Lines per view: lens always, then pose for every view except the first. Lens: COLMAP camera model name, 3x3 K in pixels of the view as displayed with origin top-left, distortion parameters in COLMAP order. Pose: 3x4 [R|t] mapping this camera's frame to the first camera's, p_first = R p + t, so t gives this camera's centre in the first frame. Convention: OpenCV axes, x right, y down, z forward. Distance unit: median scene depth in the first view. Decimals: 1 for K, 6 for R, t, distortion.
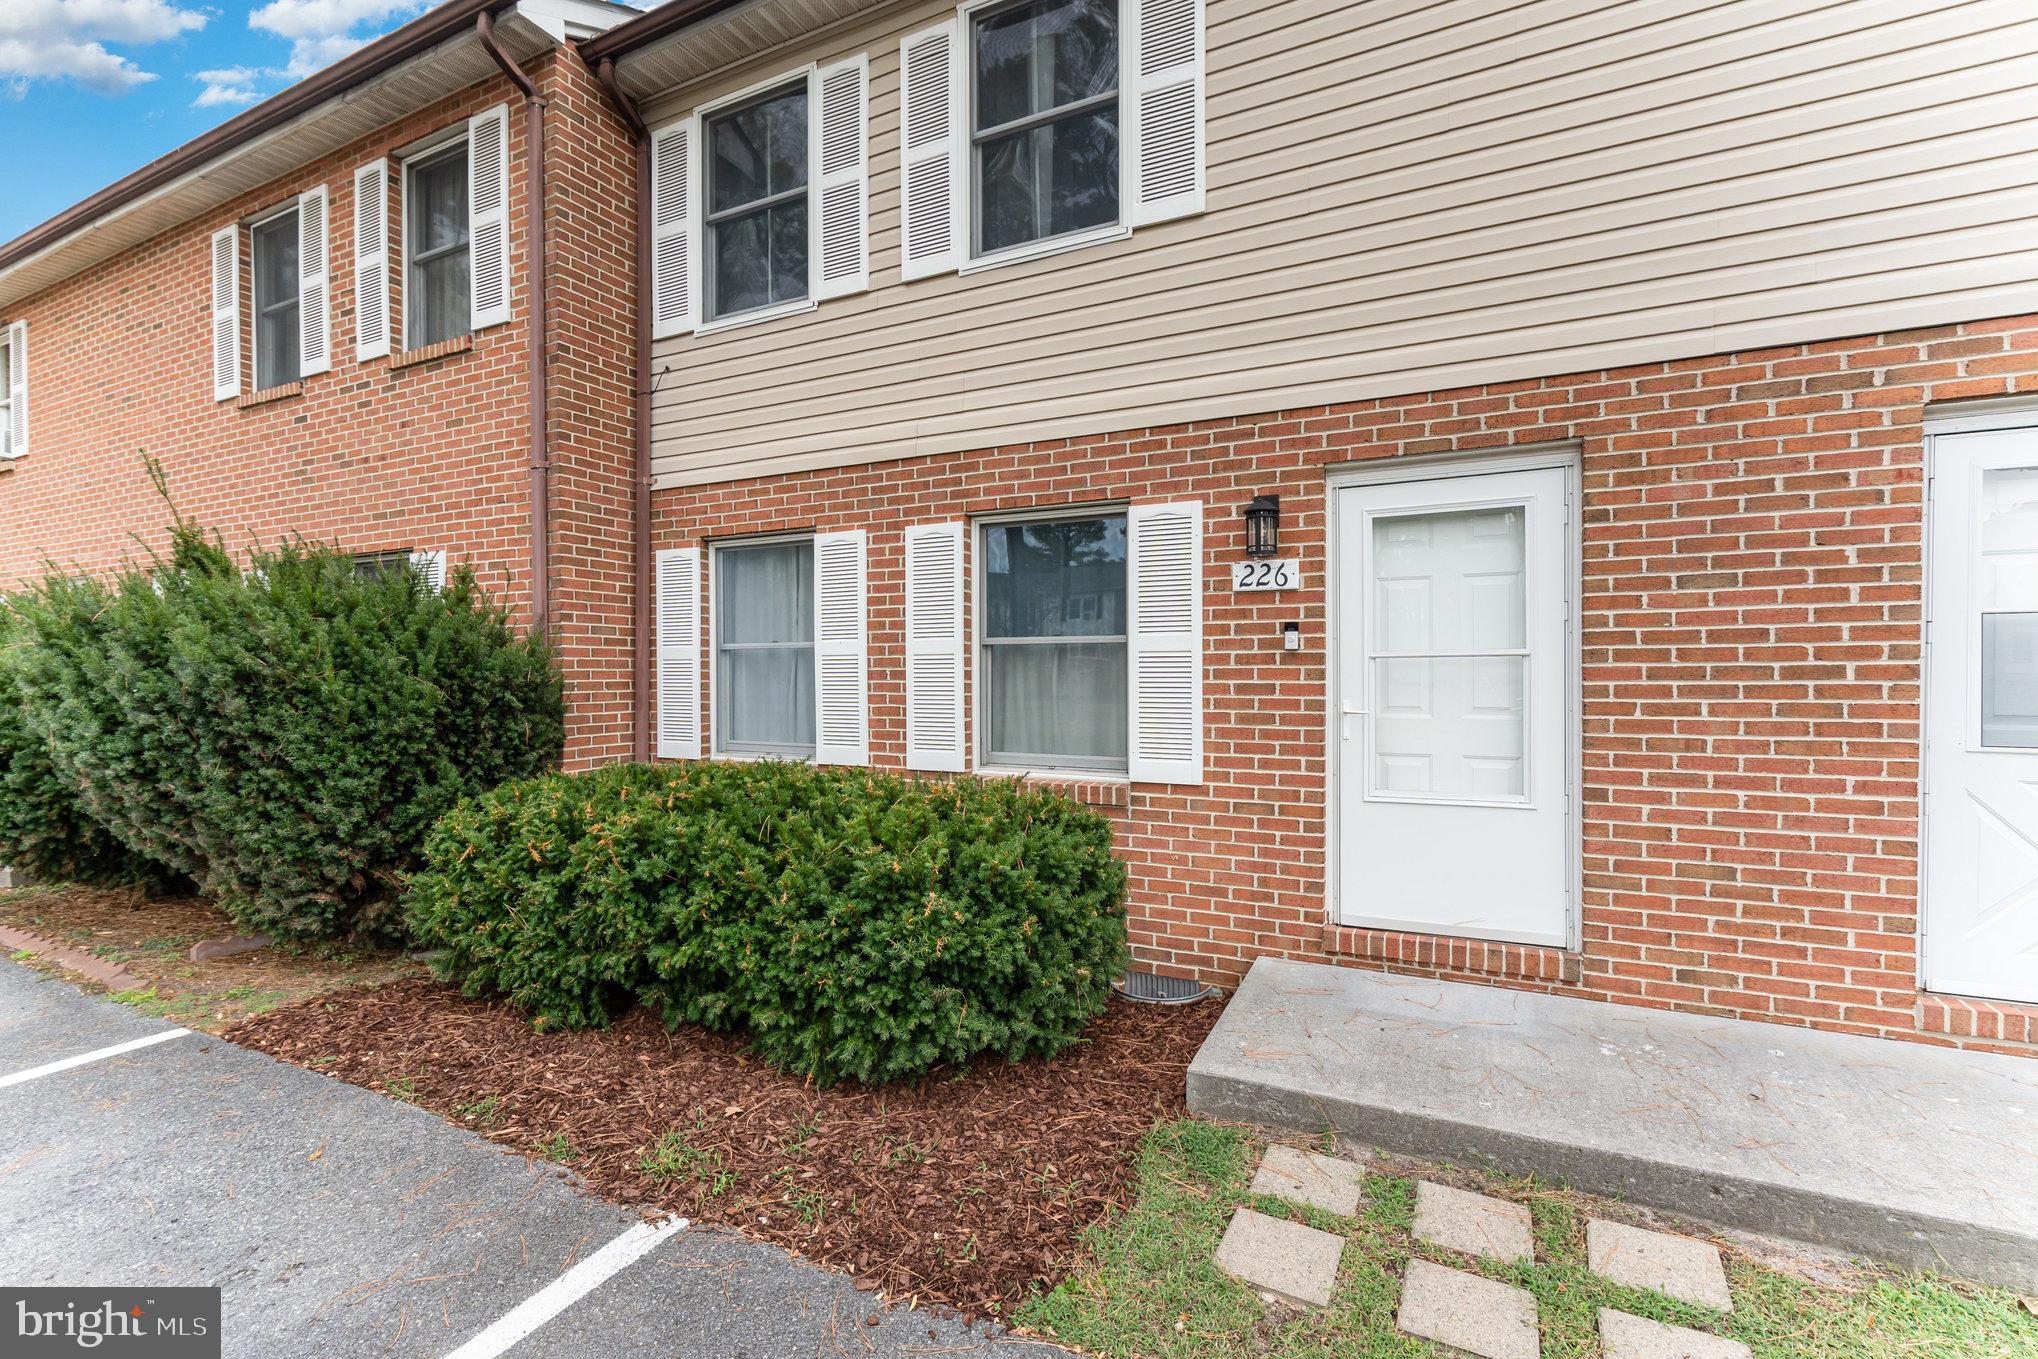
lens RADIAL K [[916.2, 0, 1011.5], [0, 916.2, 668.6], [0, 0, 1]] dist [-0.003905, -0.000383]
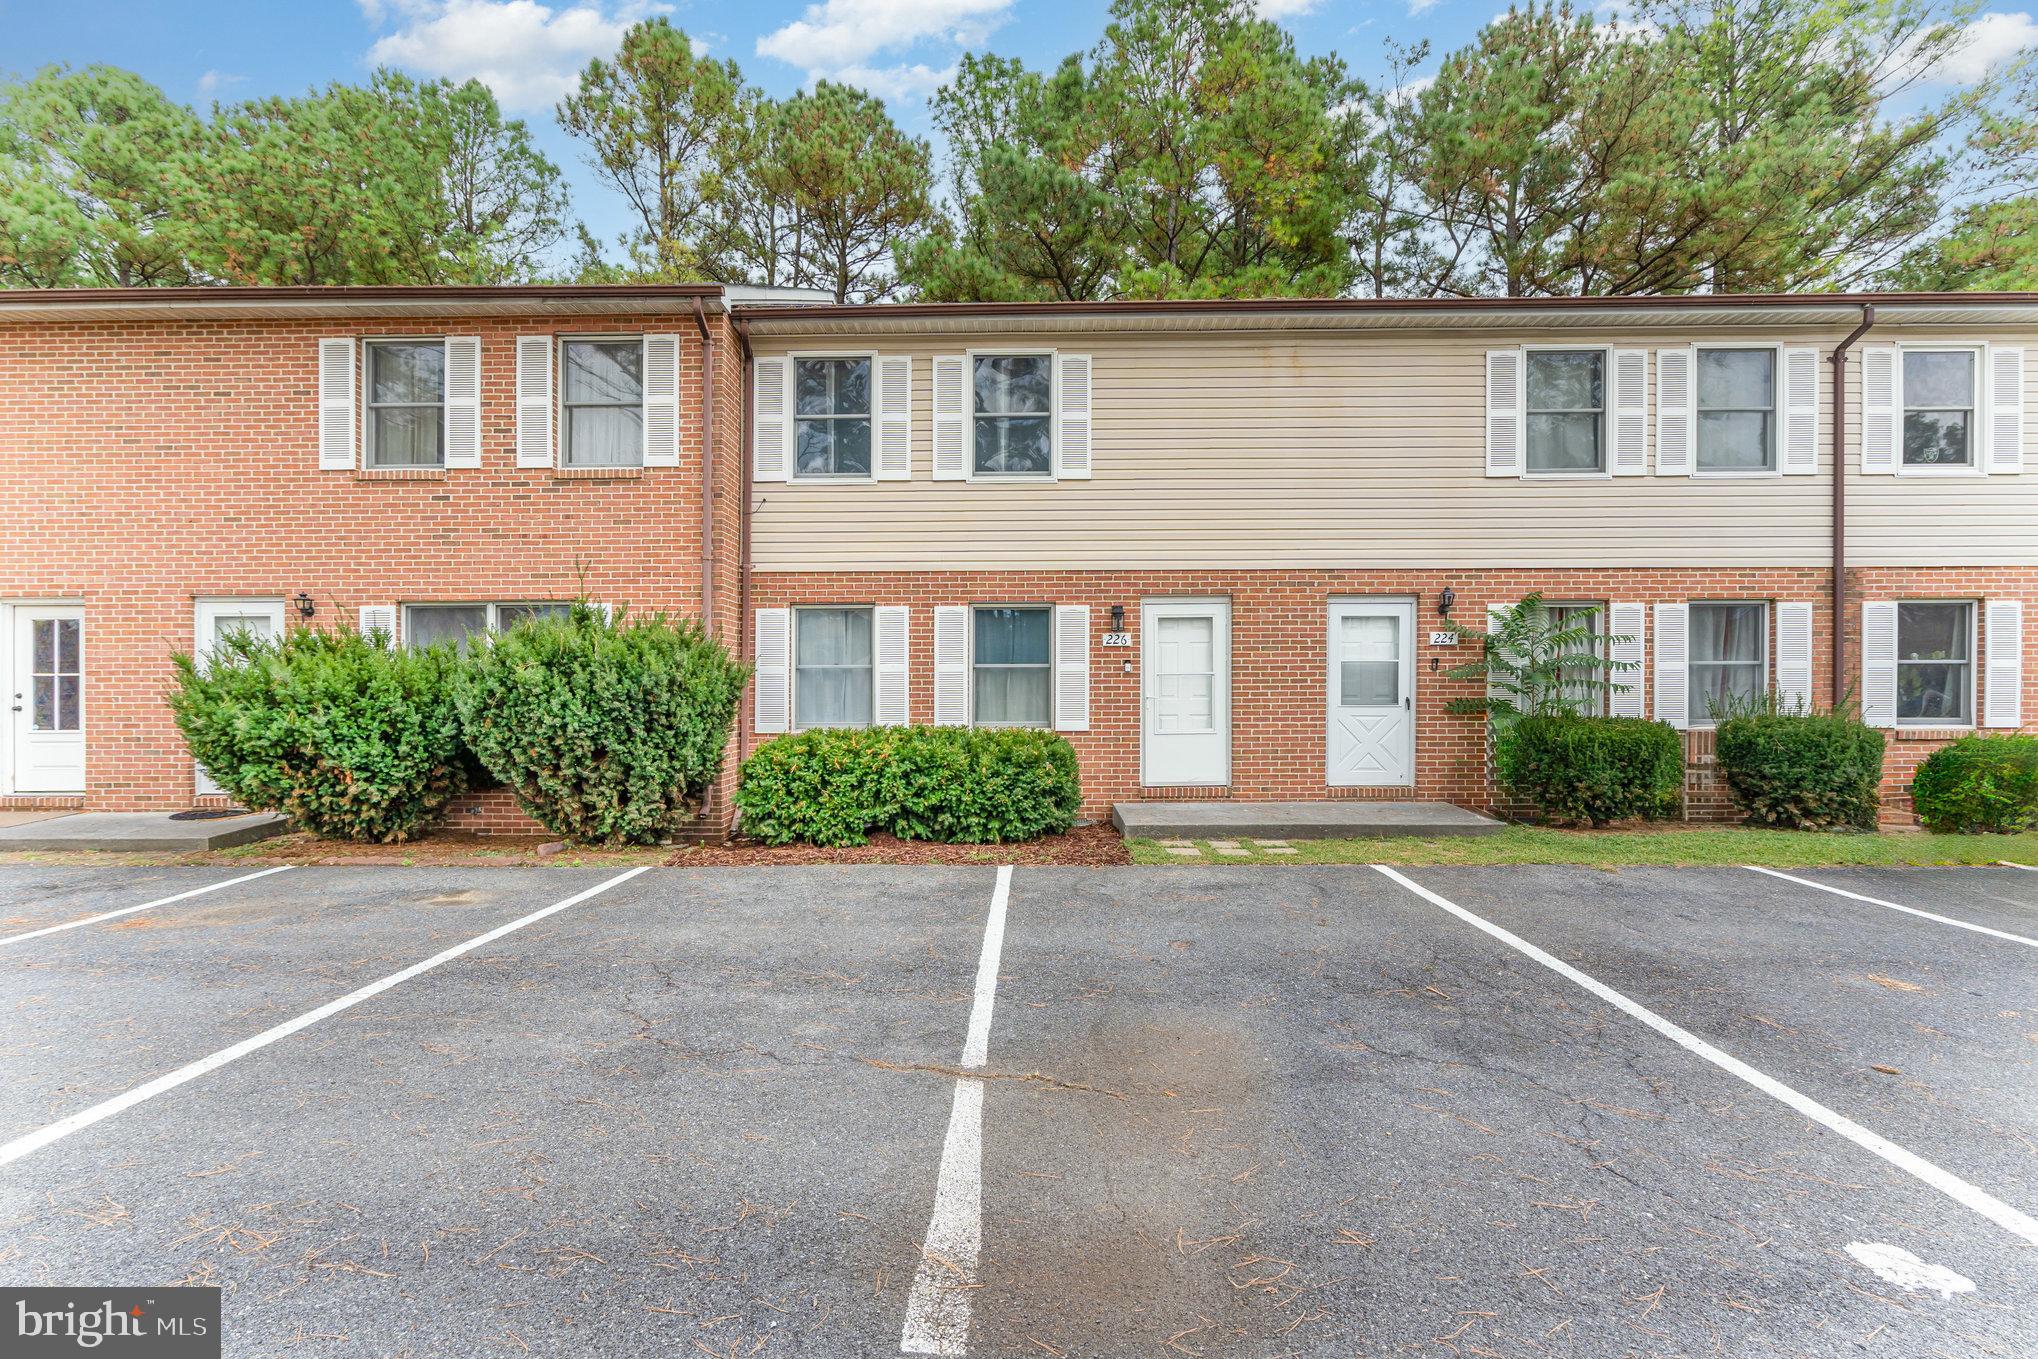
lens RADIAL K [[916.2, 0, 1023.9], [0, 916.2, 683.3], [0, 0, 1]] dist [-0.003905, -0.000383]
pose [[0.896671, 0.000591, 0.442697, -0.834592], [0.000785, 0.999995, -0.002923, 0.014377], [-0.442697, 0.002969, 0.896667, -0.854338]]
